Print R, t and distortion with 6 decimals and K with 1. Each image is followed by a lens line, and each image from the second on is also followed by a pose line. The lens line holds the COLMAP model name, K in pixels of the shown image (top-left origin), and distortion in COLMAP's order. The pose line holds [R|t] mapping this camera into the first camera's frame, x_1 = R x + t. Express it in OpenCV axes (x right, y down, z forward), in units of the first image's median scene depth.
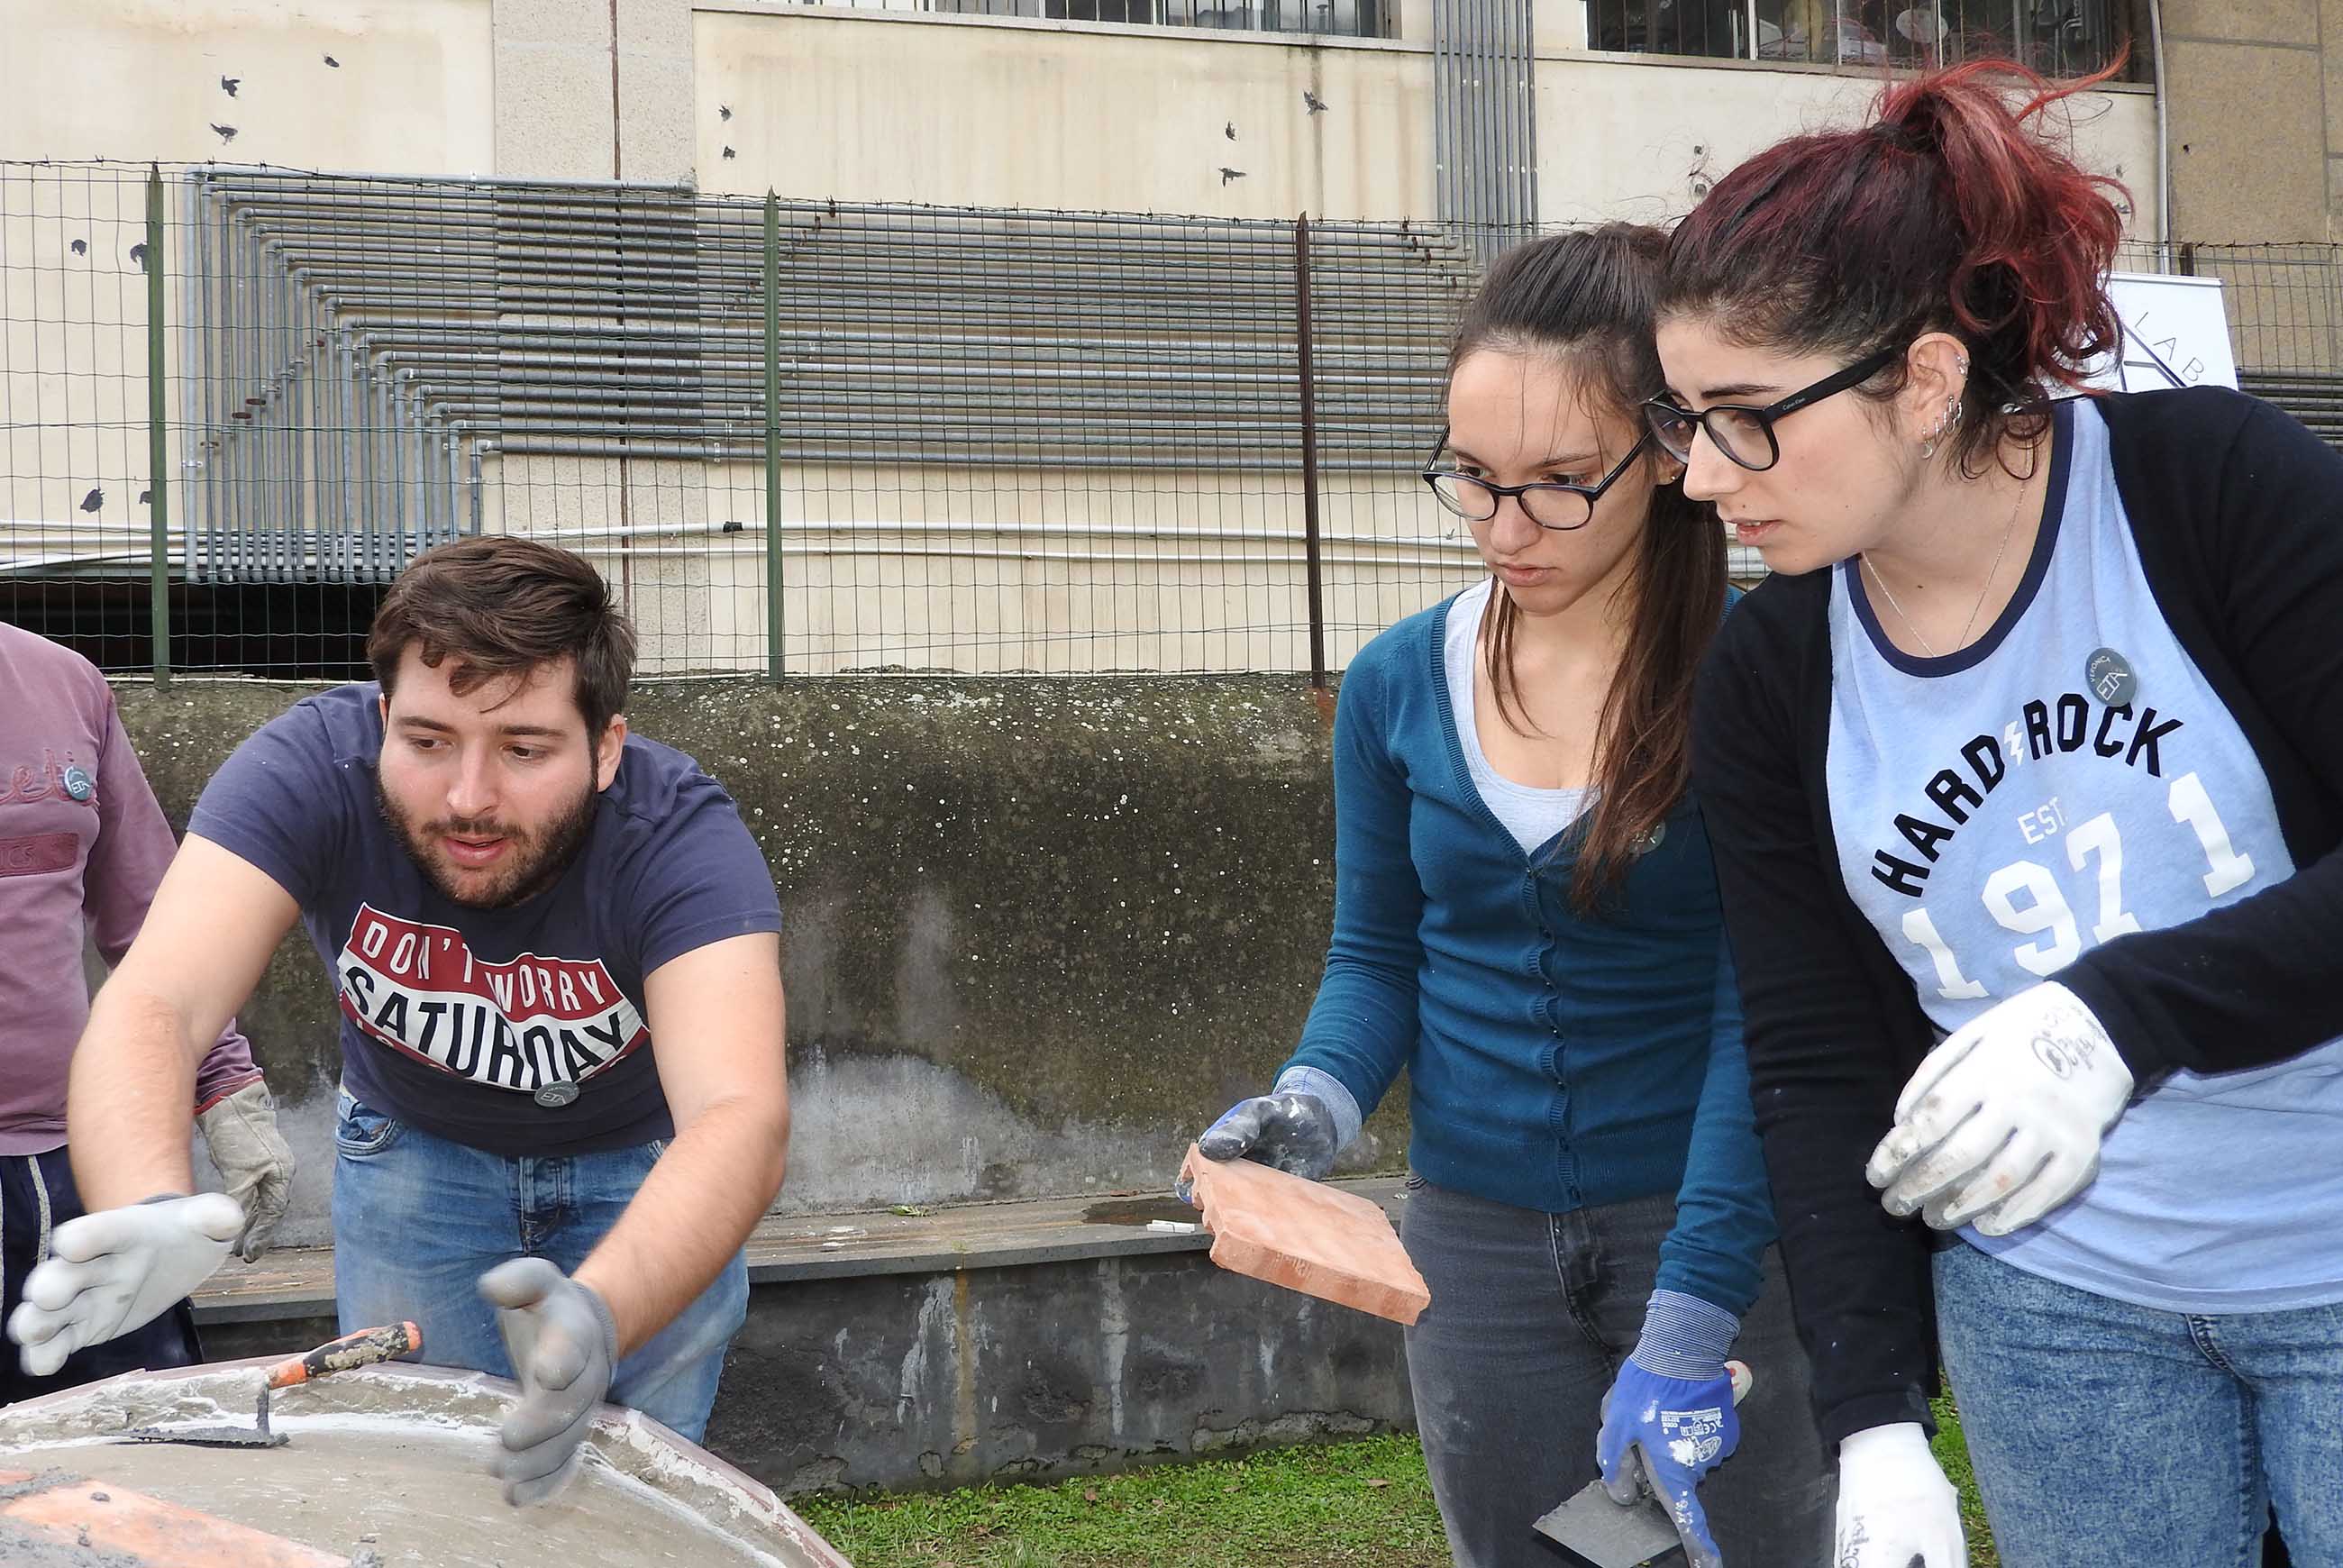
lens RADIAL K [[2327.0, 0, 1136.3], [0, 2327.0, 765.6], [0, 0, 1]] dist [0.001526, -0.010502]
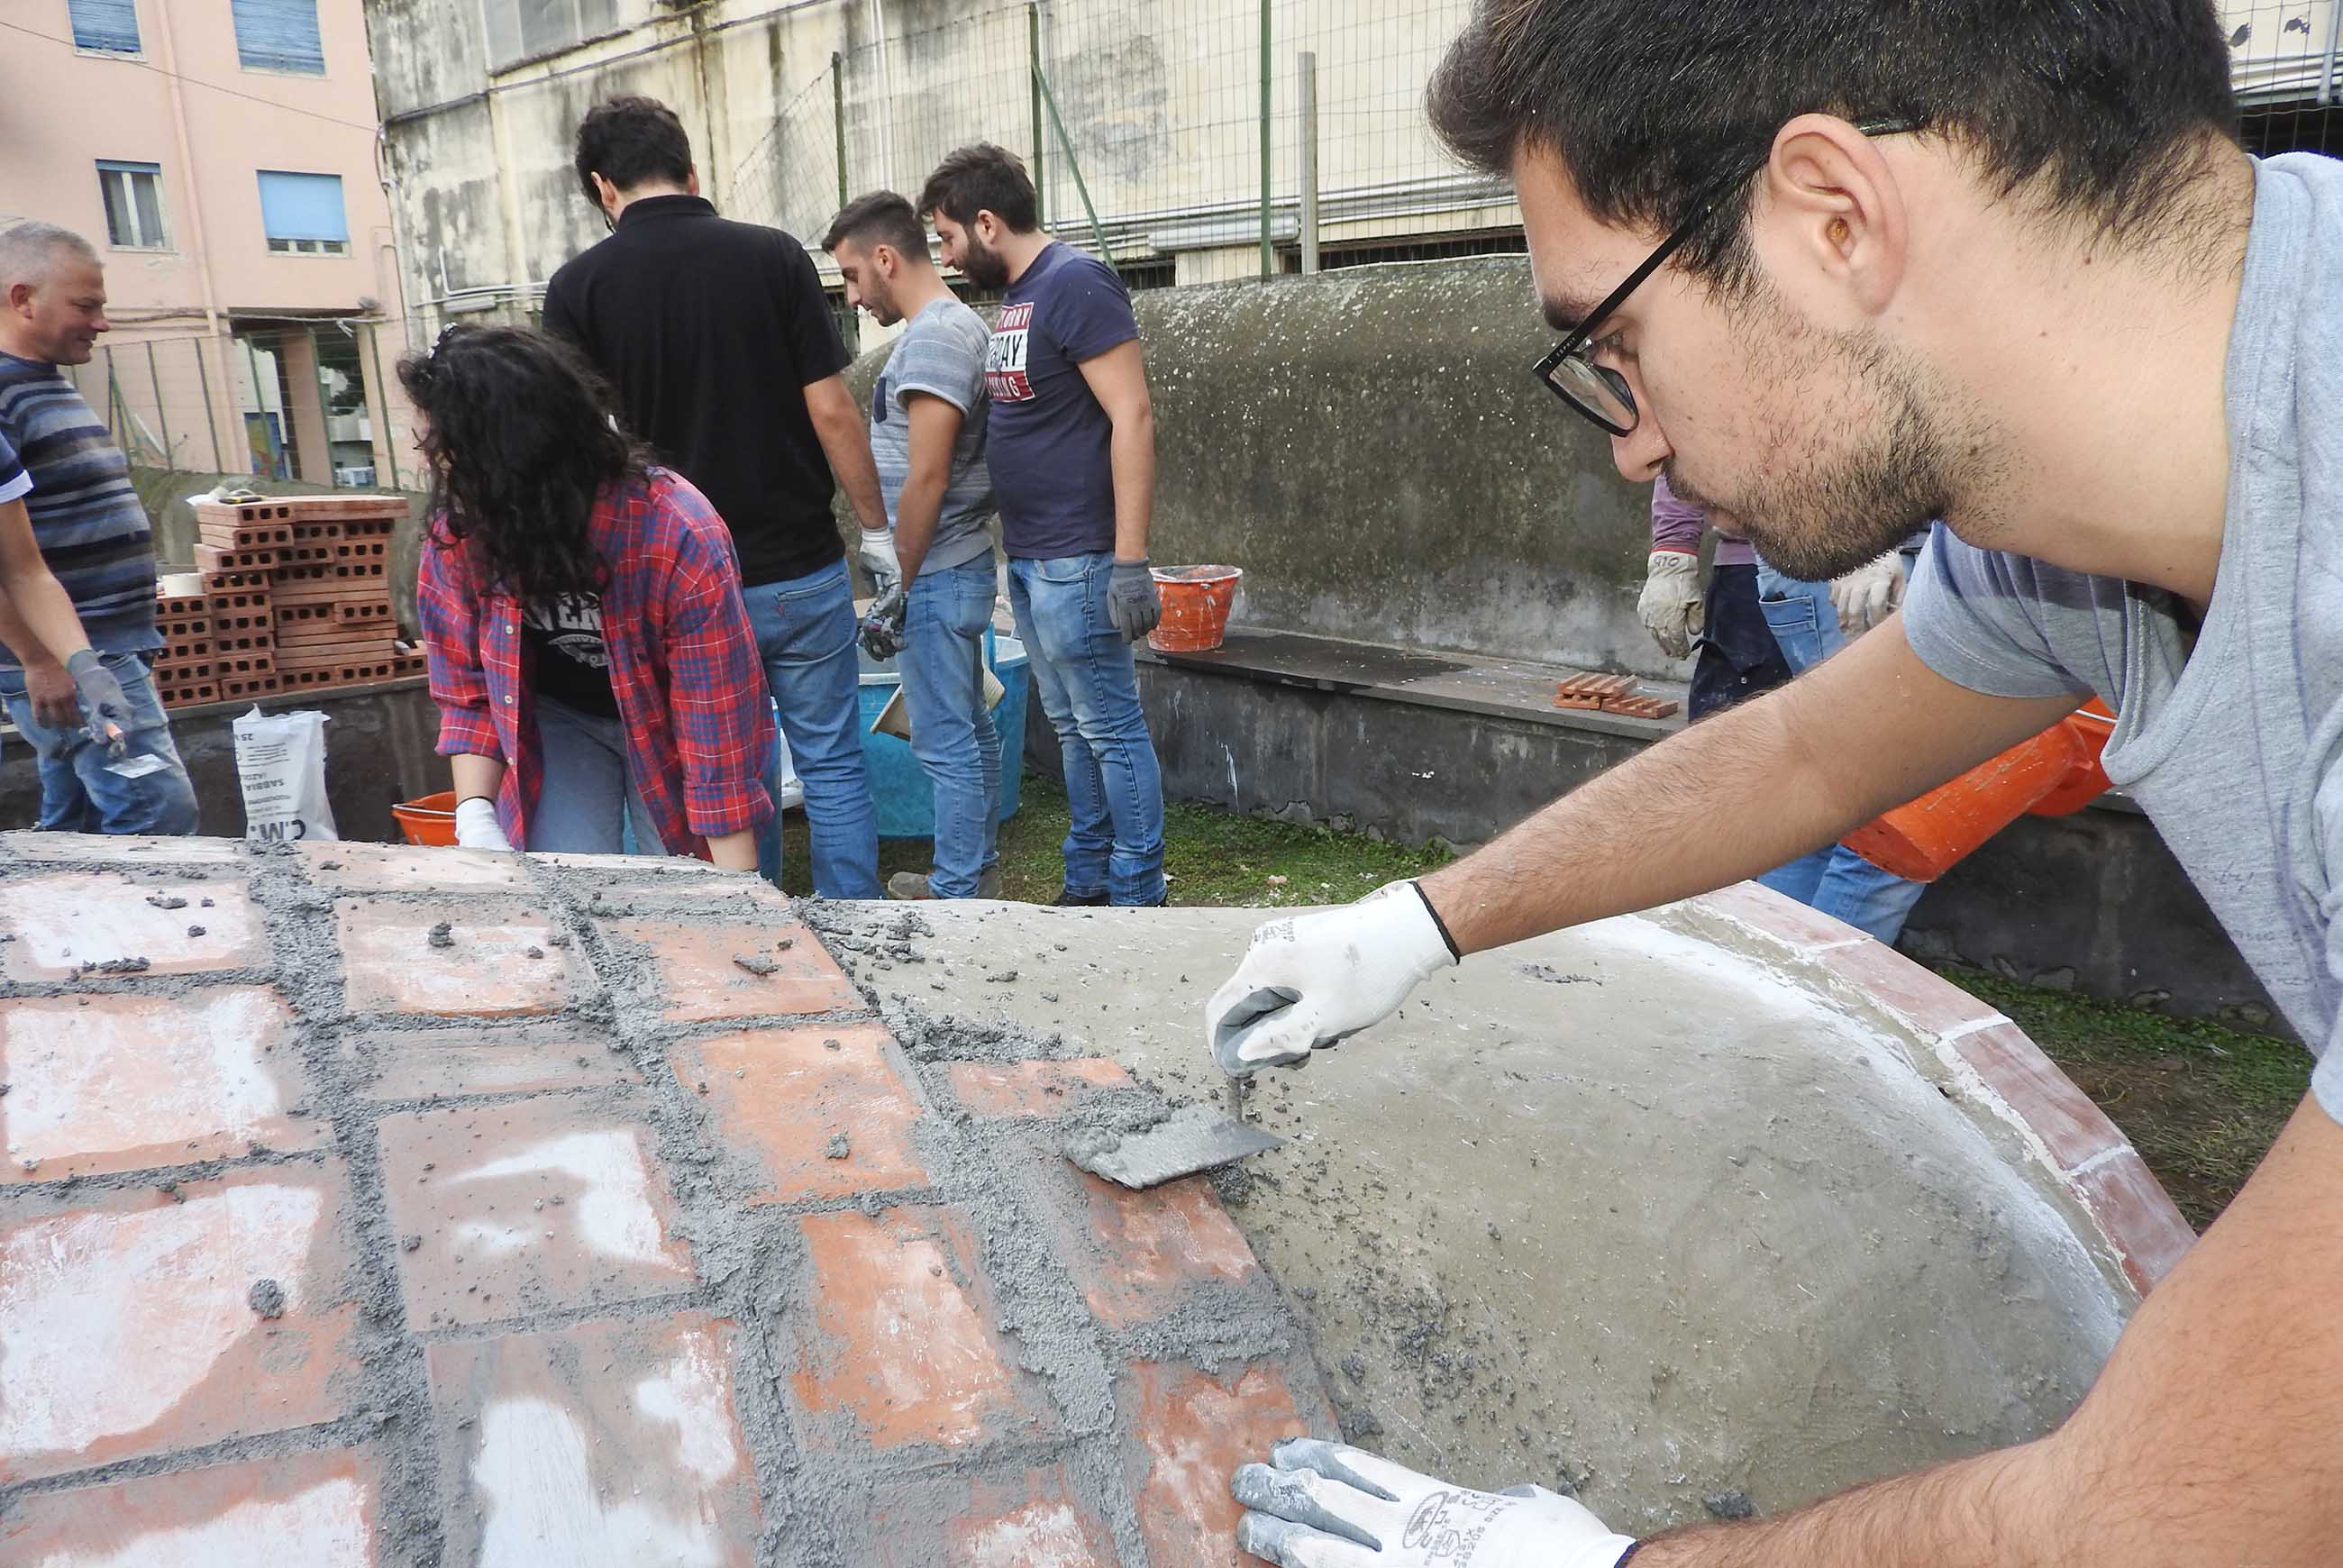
lens RADIAL K [[1659.4, 0, 1177.3], [0, 1659.4, 805.4], [0, 0, 1]] dist [0.006320, -0.001746]
pose [[0.505413, 0.235994, -0.829979, 0.085256], [0.033415, 0.955799, 0.292117, -0.016298], [0.862230, -0.175374, 0.475187, 0.170344]]
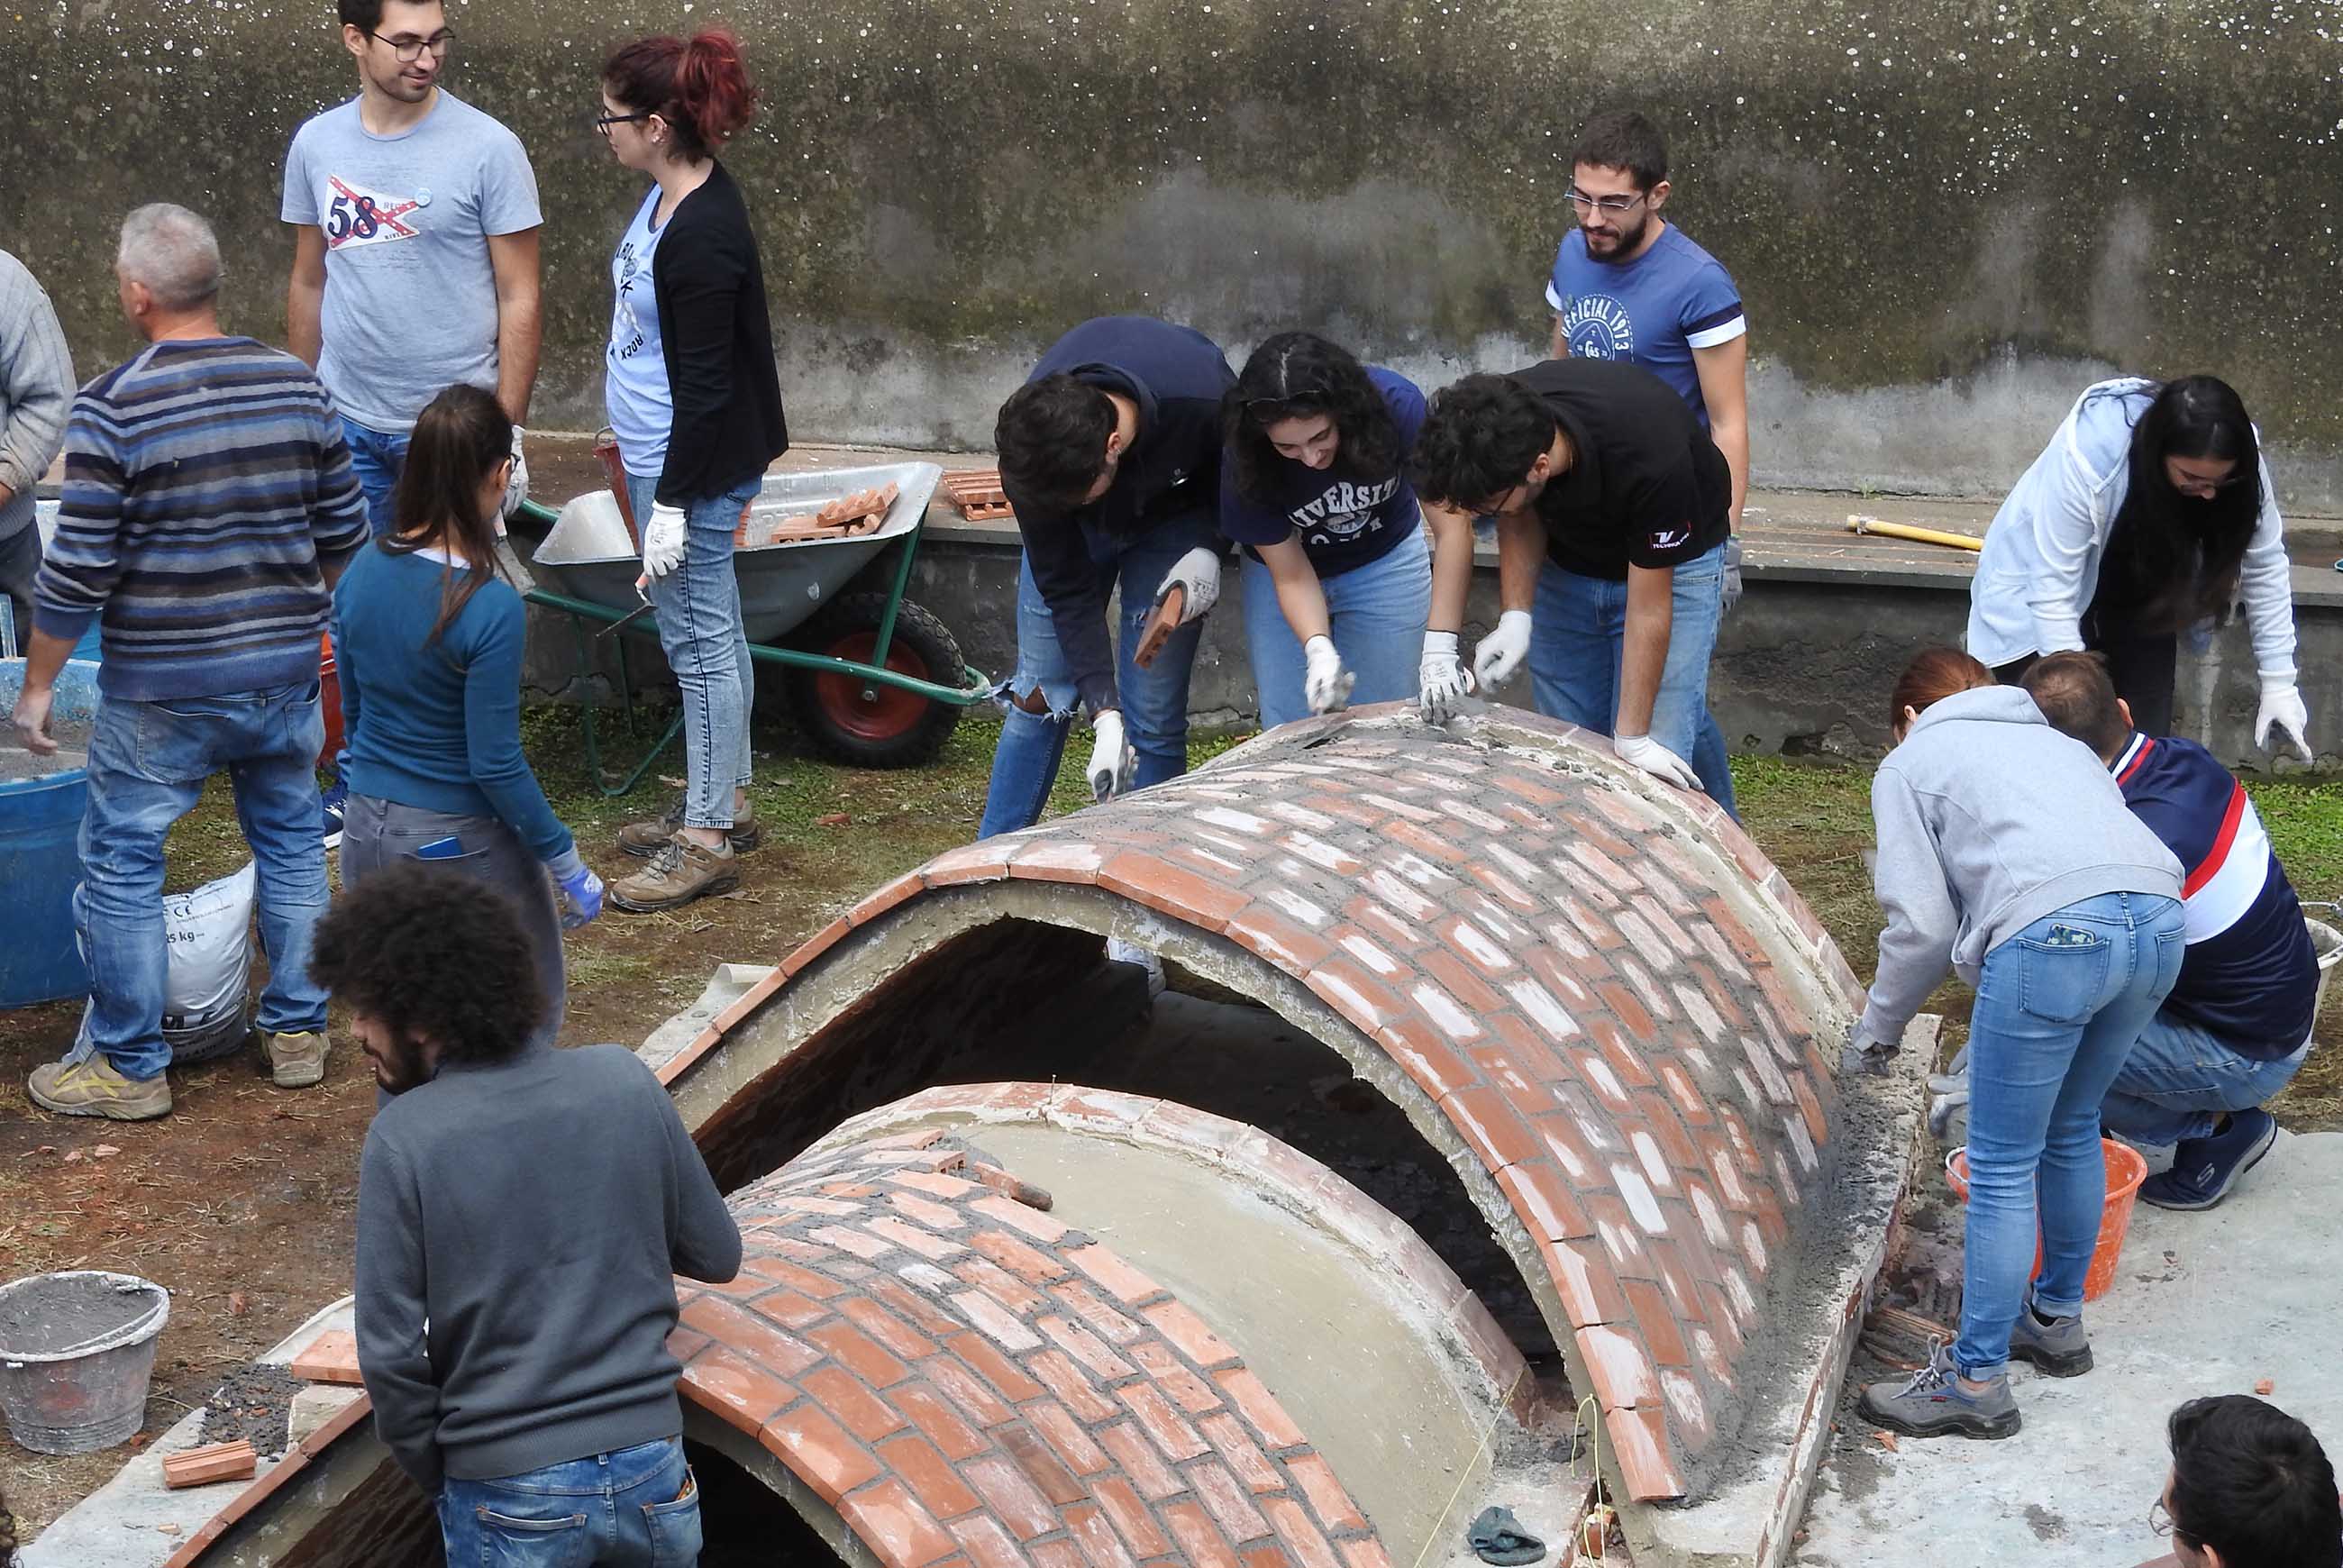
lens RADIAL K [[9236.9, 0, 1171.5], [0, 9236.9, 784.0], [0, 0, 1]] dist [0.033921, -0.229076]
pose [[0.910225, 0.156434, -0.383430, 1.077567], [-0.007051, 0.931625, 0.363353, -1.132453], [0.414054, -0.328030, 0.849091, -2.585066]]
